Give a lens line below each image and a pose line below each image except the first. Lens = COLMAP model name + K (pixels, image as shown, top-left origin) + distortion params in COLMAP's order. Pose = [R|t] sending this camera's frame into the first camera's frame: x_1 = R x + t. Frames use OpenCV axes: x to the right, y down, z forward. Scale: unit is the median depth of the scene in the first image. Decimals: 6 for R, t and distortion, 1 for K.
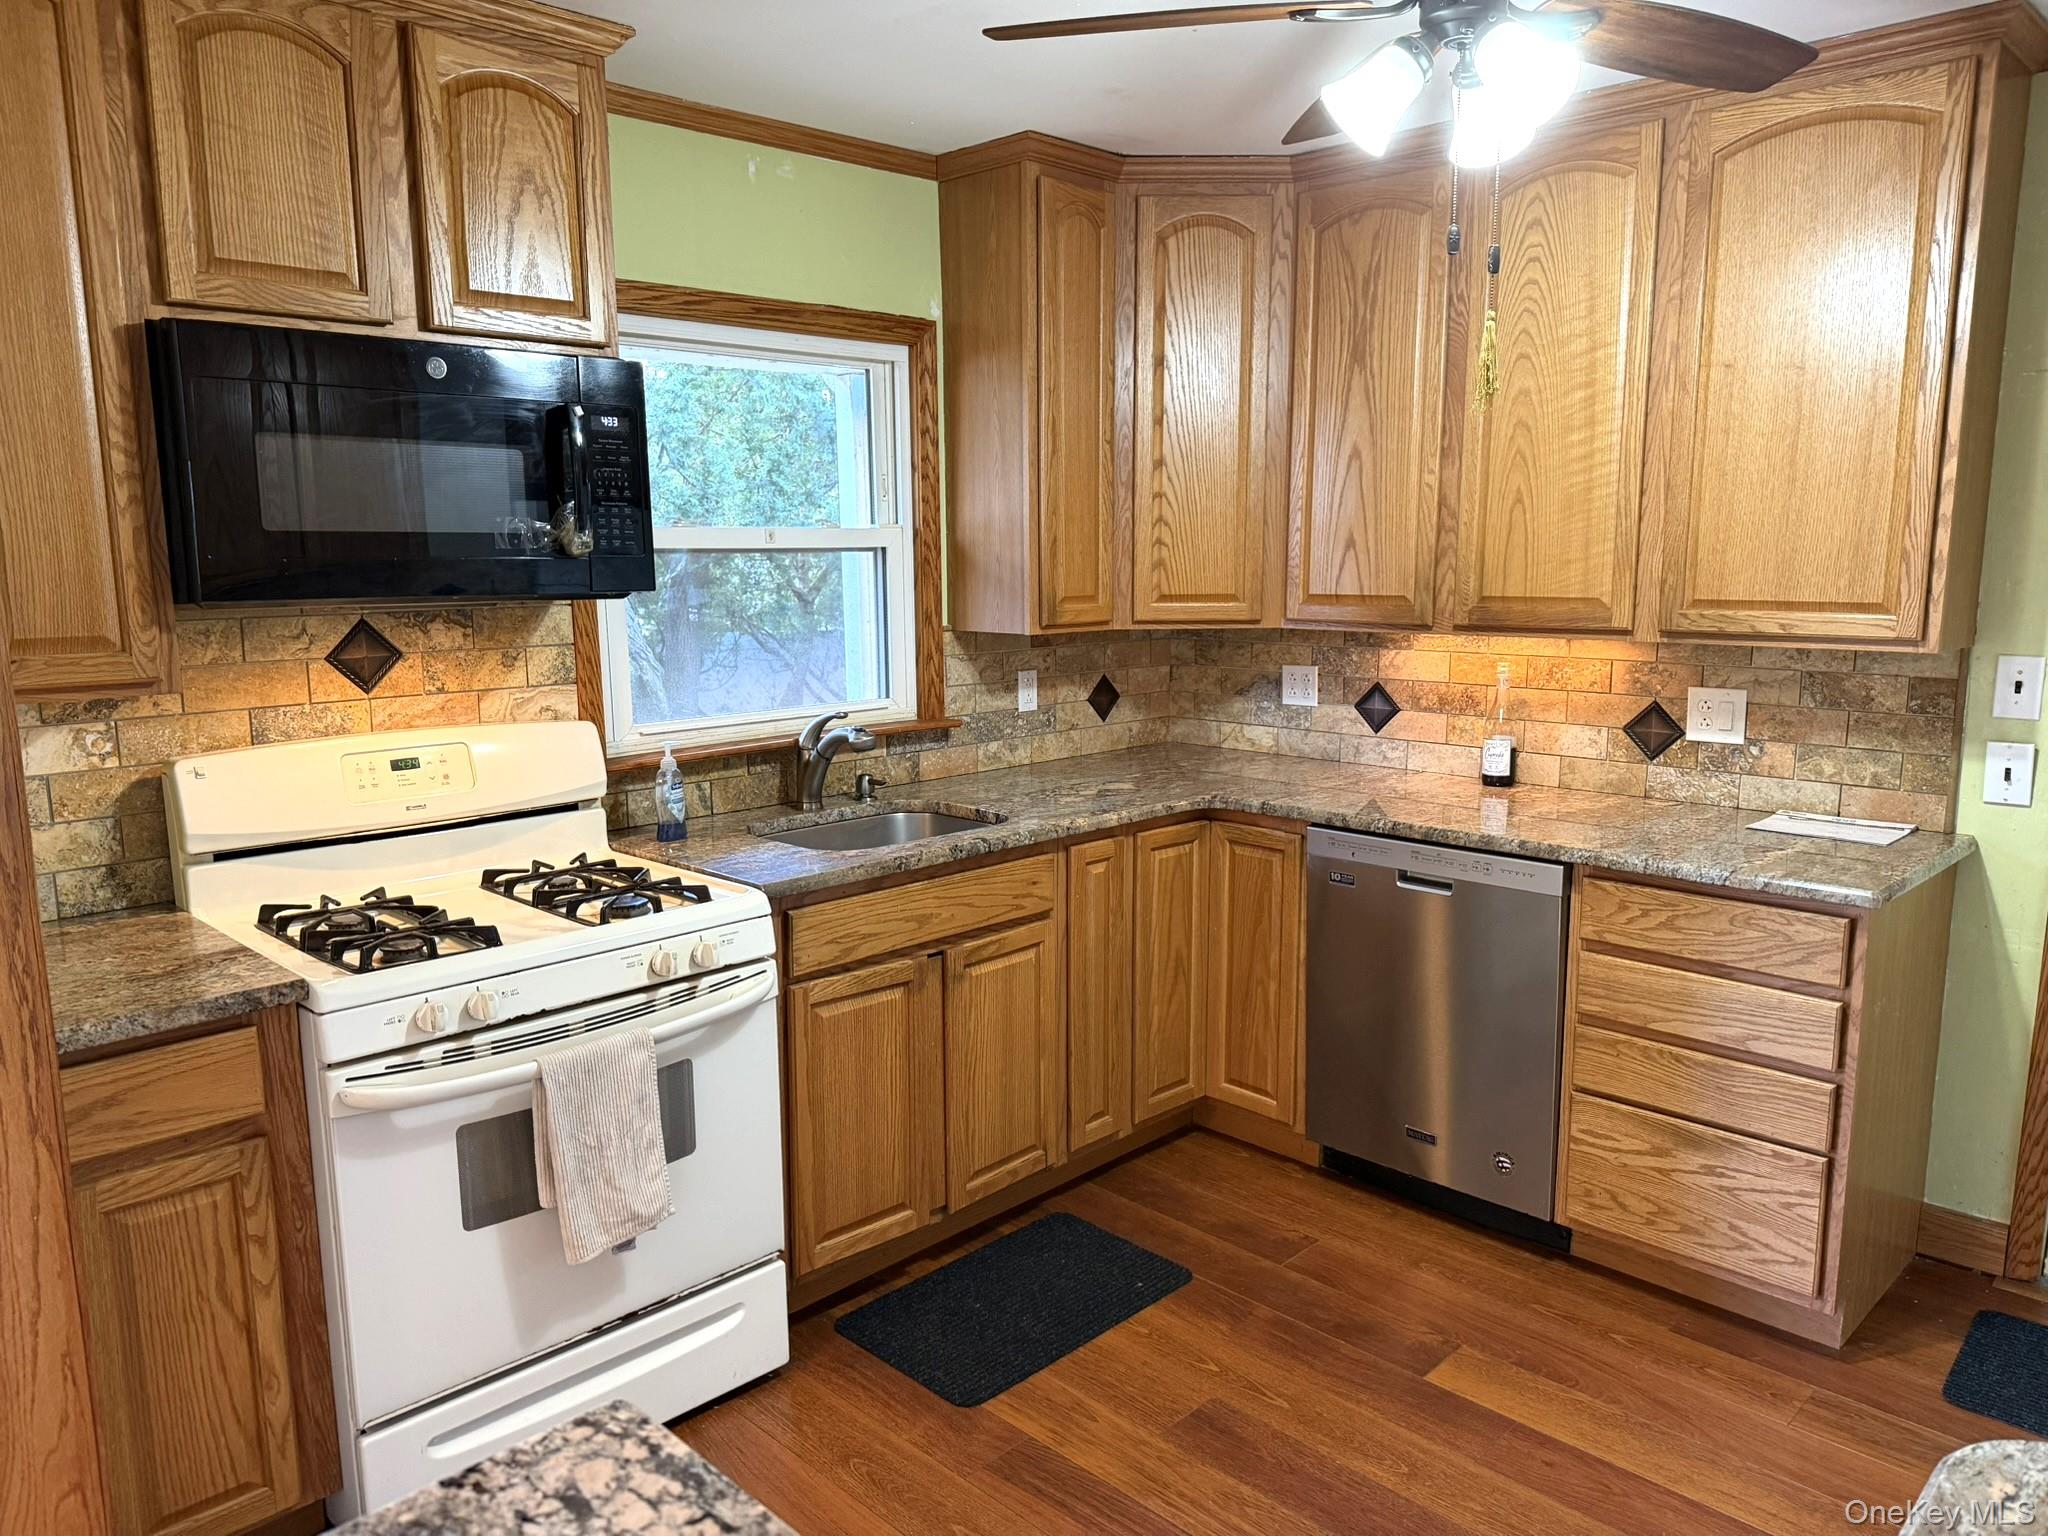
lens RADIAL K [[1394.2, 0, 1011.8], [0, 1394.2, 771.7], [0, 0, 1]] dist [0.065837, -0.101693]
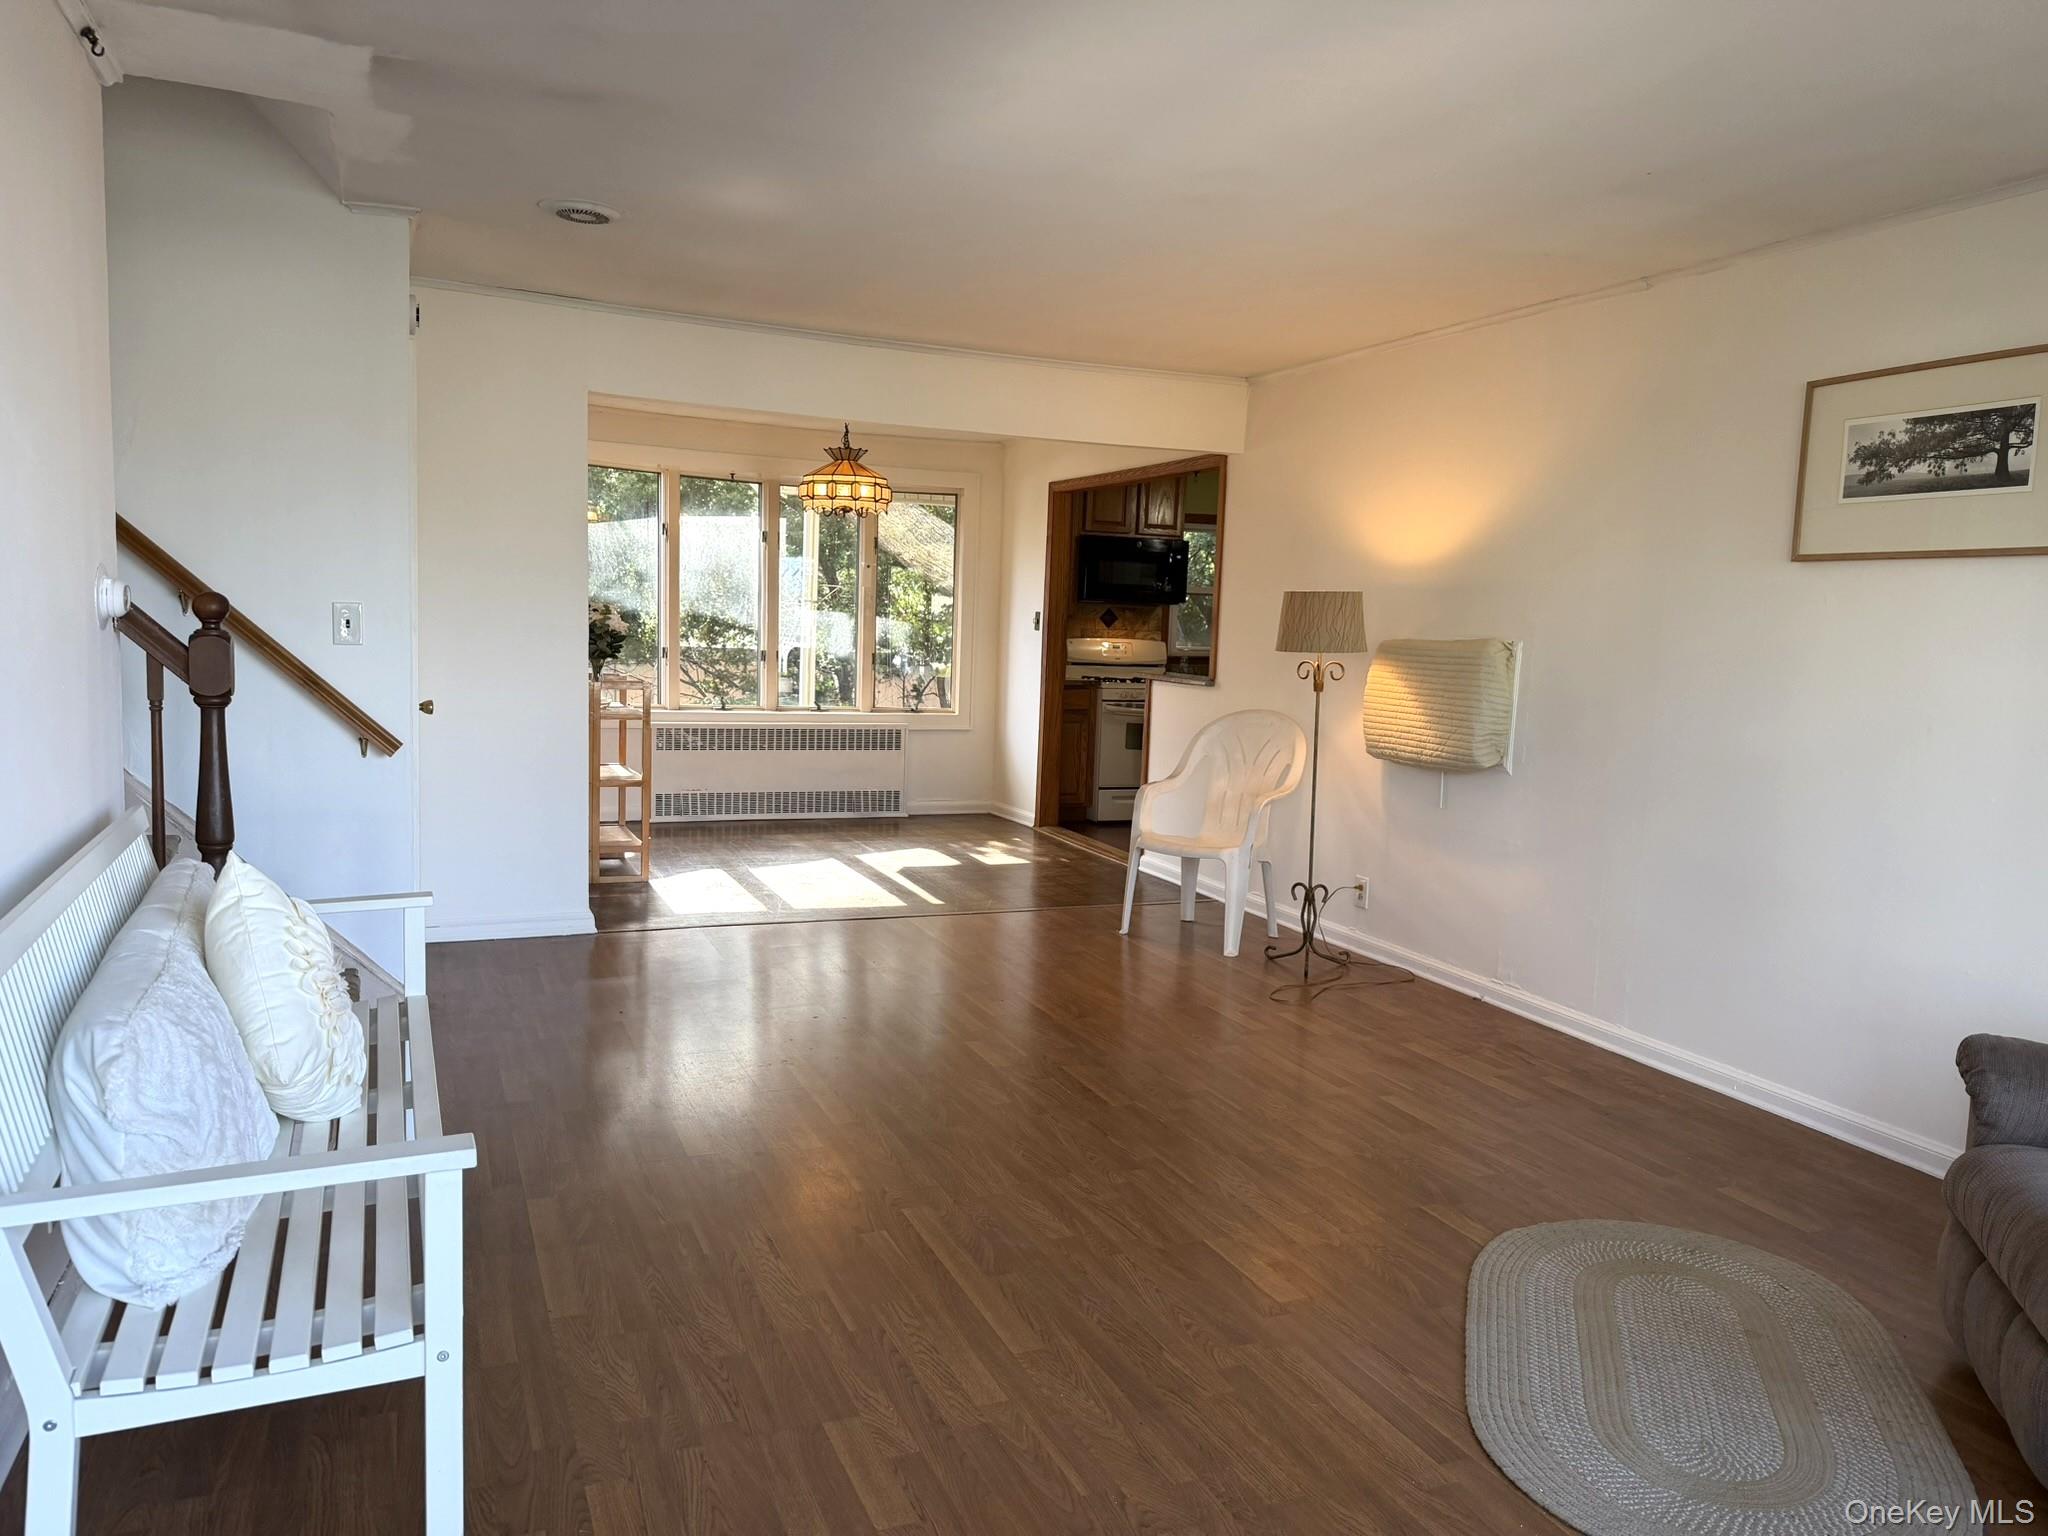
lens RADIAL K [[1394.2, 0, 1011.8], [0, 1394.2, 771.7], [0, 0, 1]] dist [0.065837, -0.101693]
pose [[0.925457, 0.088013, -0.368489, 0.217875], [-0.109136, 0.993344, -0.036836, 0.151201], [0.362794, 0.074305, 0.928902, -0.776108]]
